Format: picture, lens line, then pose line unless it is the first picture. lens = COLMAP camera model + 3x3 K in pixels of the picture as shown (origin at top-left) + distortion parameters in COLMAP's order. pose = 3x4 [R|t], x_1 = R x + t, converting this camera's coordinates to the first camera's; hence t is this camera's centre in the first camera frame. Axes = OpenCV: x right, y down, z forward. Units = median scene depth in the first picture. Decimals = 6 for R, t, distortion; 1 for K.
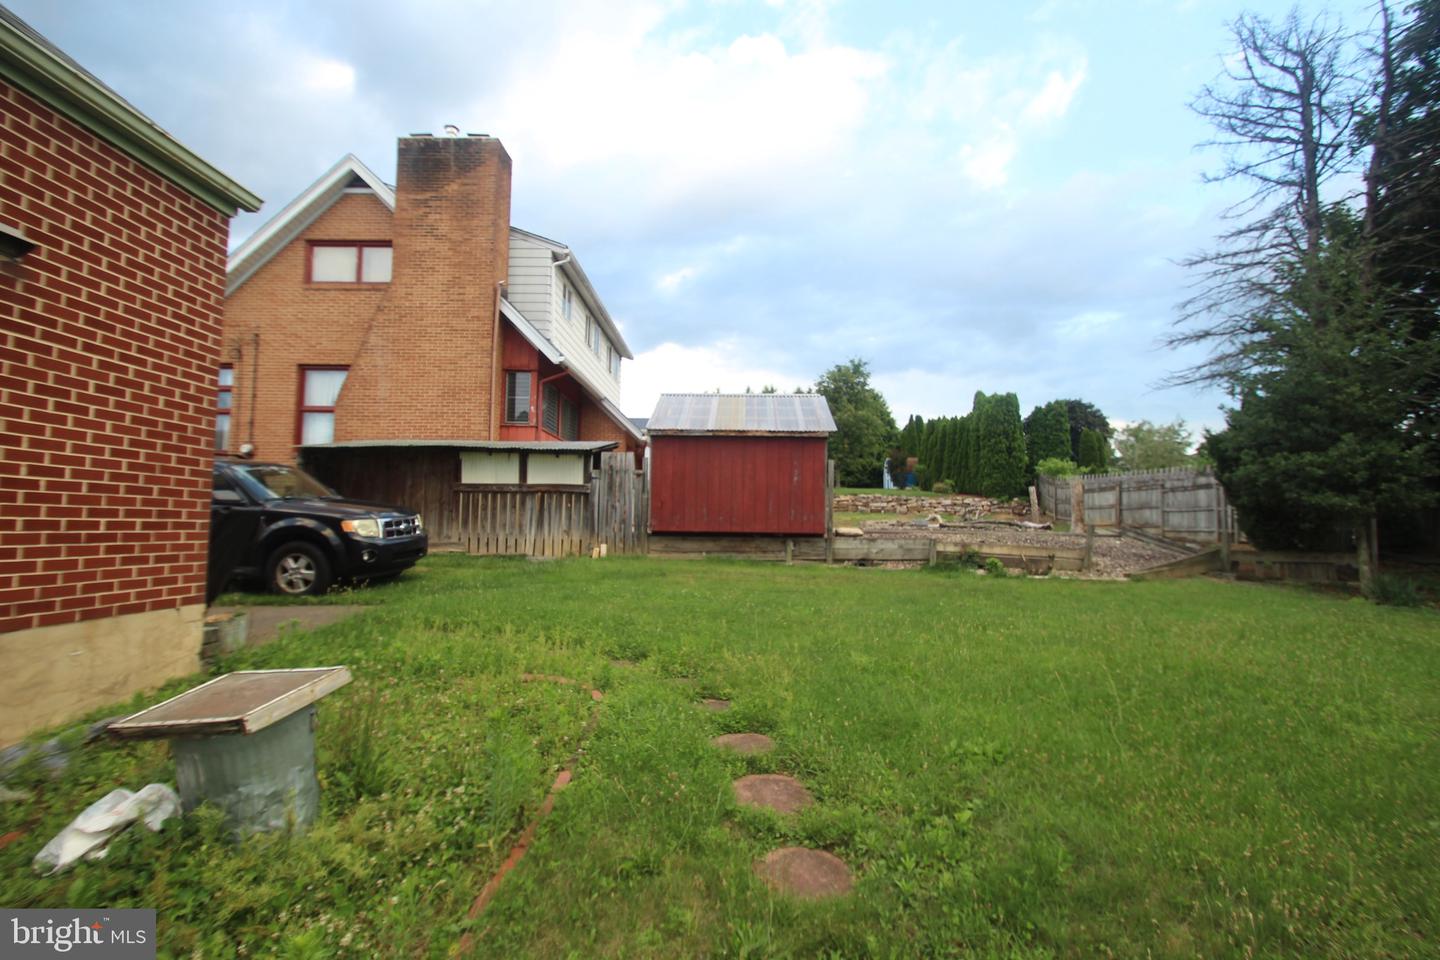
lens RADIAL K [[674.4, 0, 722.5], [0, 674.4, 477.3], [0, 0, 1]] dist [0.005115, -0.005198]
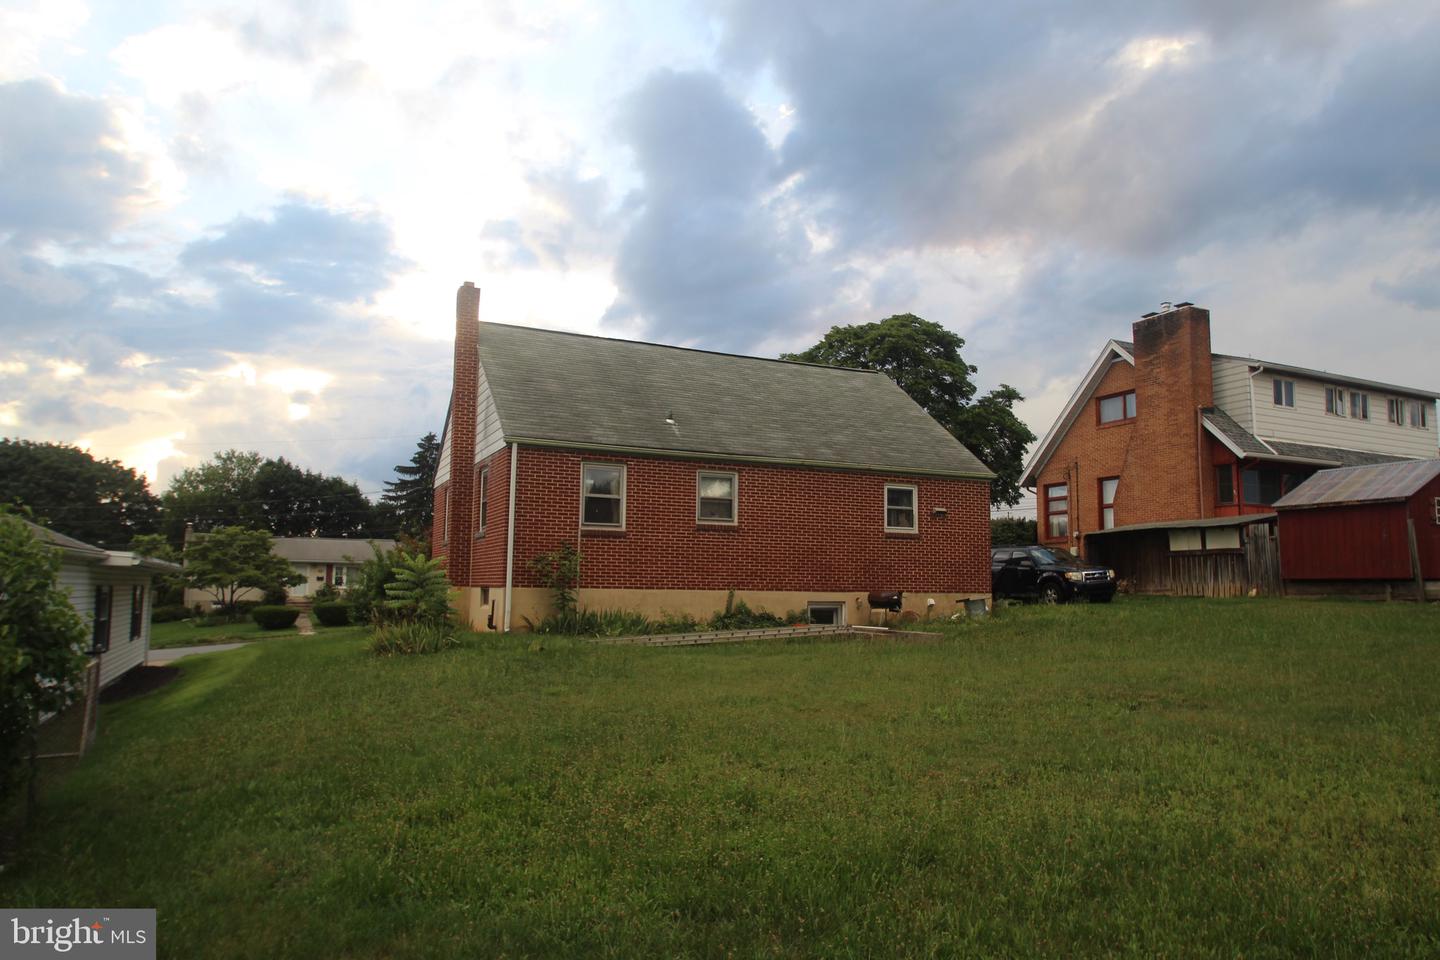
lens RADIAL K [[963.3, 0, 715.4], [0, 963.3, 478.9], [0, 0, 1]] dist [-0.055707, 0.000112]
pose [[0.433955, -0.108637, -0.894361, 1.135634], [0.053426, 0.994059, -0.094825, -0.004334], [0.899349, -0.006633, 0.437181, -0.896338]]
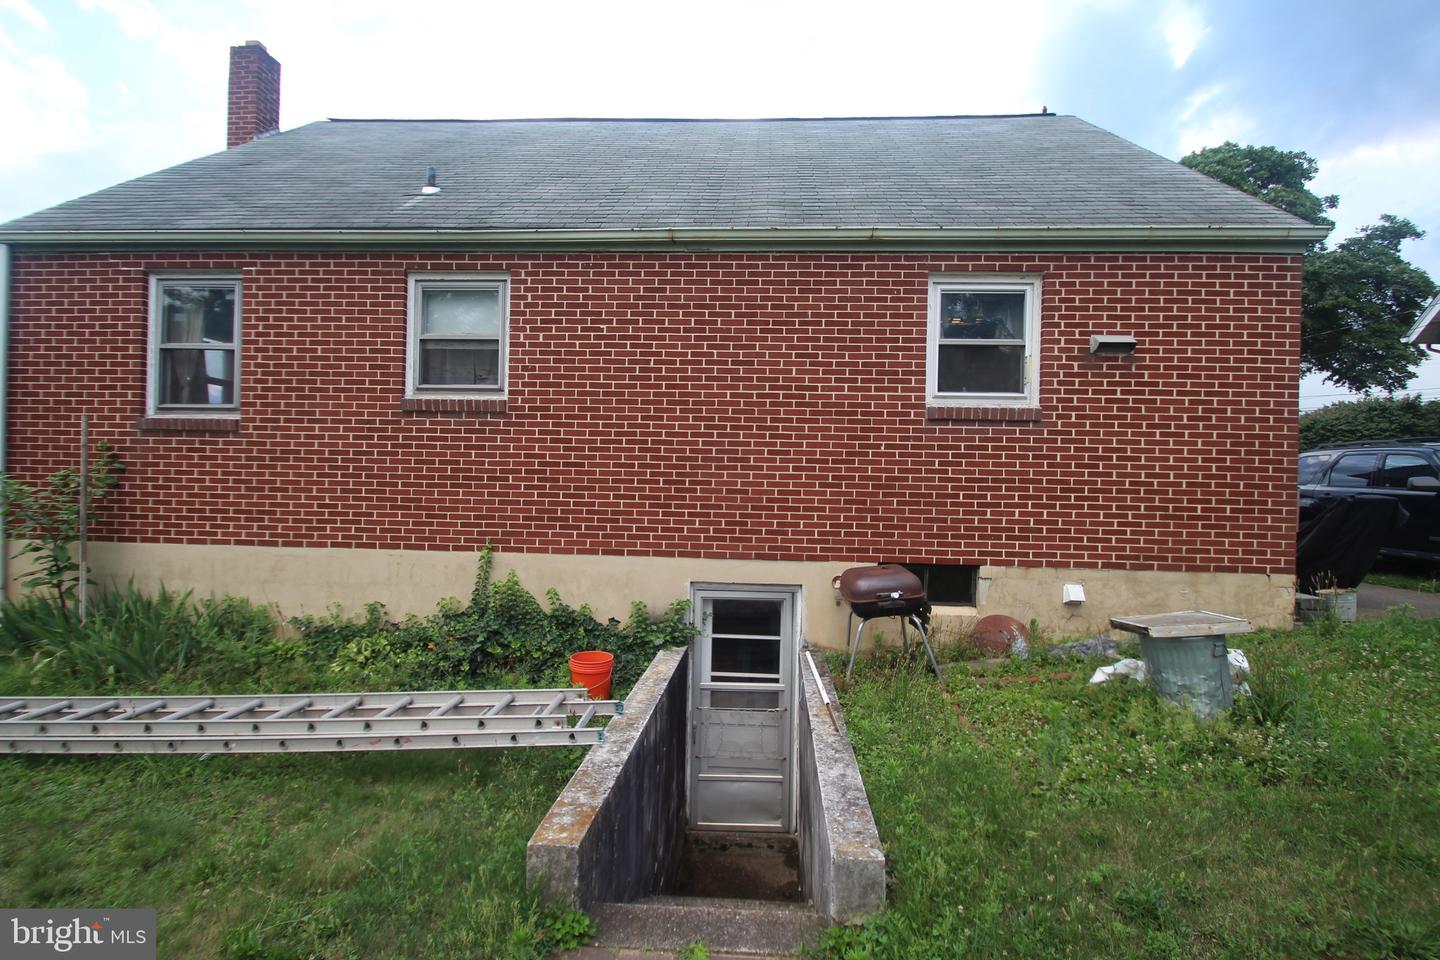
lens RADIAL K [[674.4, 0, 724.0], [0, 674.4, 478.3], [0, 0, 1]] dist [0.005115, -0.005198]
pose [[-0.033642, -0.011496, -0.999368, 0.182506], [0.047709, 0.998775, -0.013096, -0.008525], [0.998295, -0.048119, -0.033052, 0.001562]]
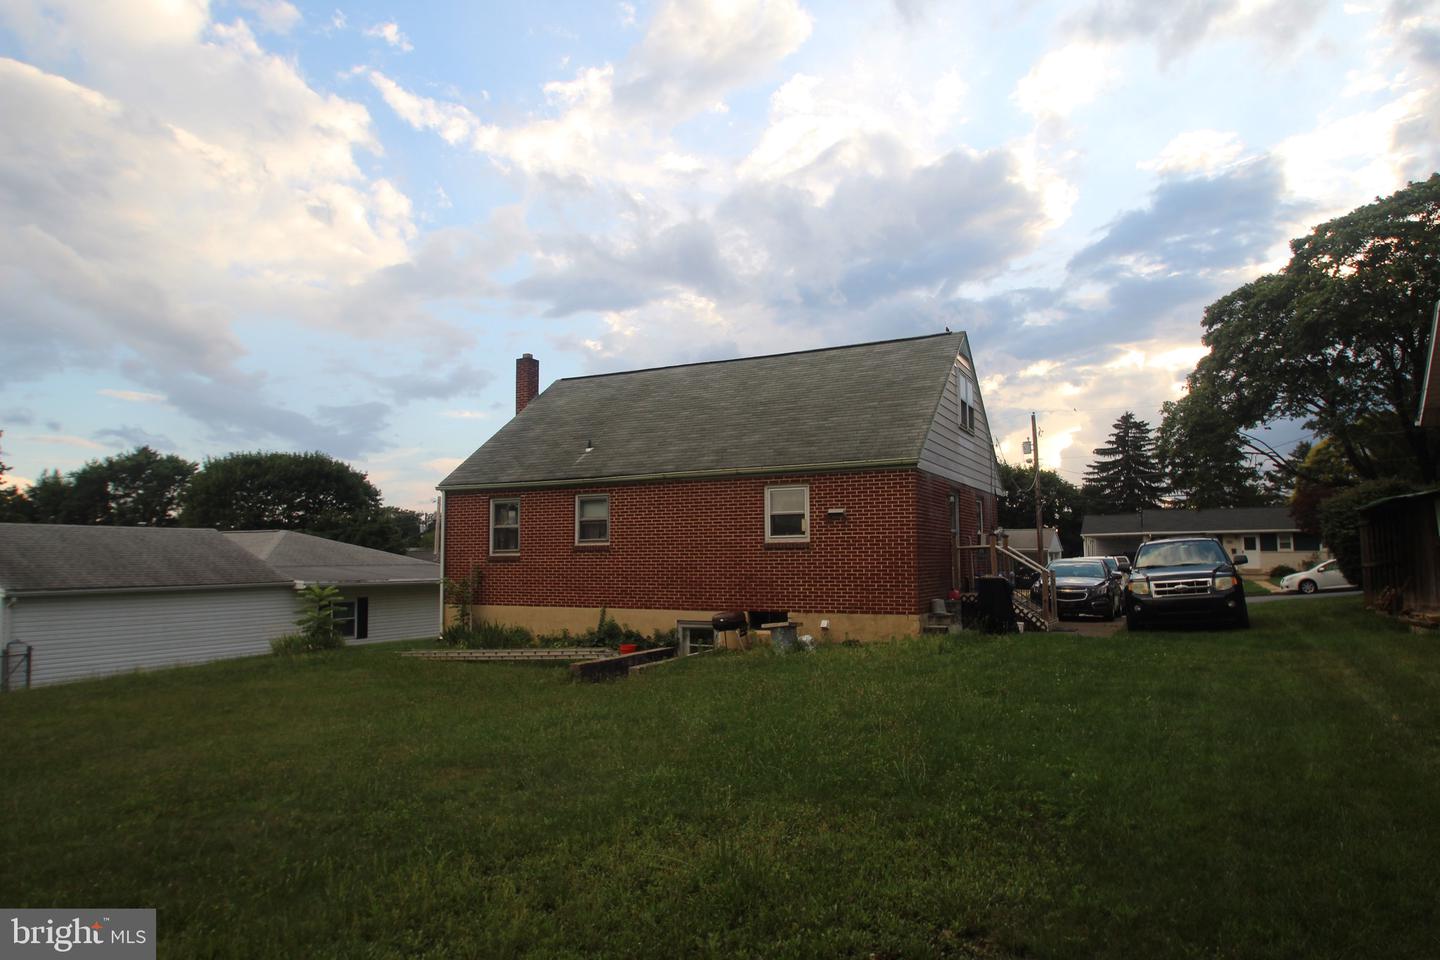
lens RADIAL K [[902.8, 0, 718.2], [0, 902.8, 484.9], [0, 0, 1]] dist [-0.010180, -0.000146]
pose [[-0.442025, -0.082048, -0.893242, 1.020727], [0.063926, 0.990394, -0.122606, 0.022416], [0.894722, -0.111296, -0.432534, 0.682682]]
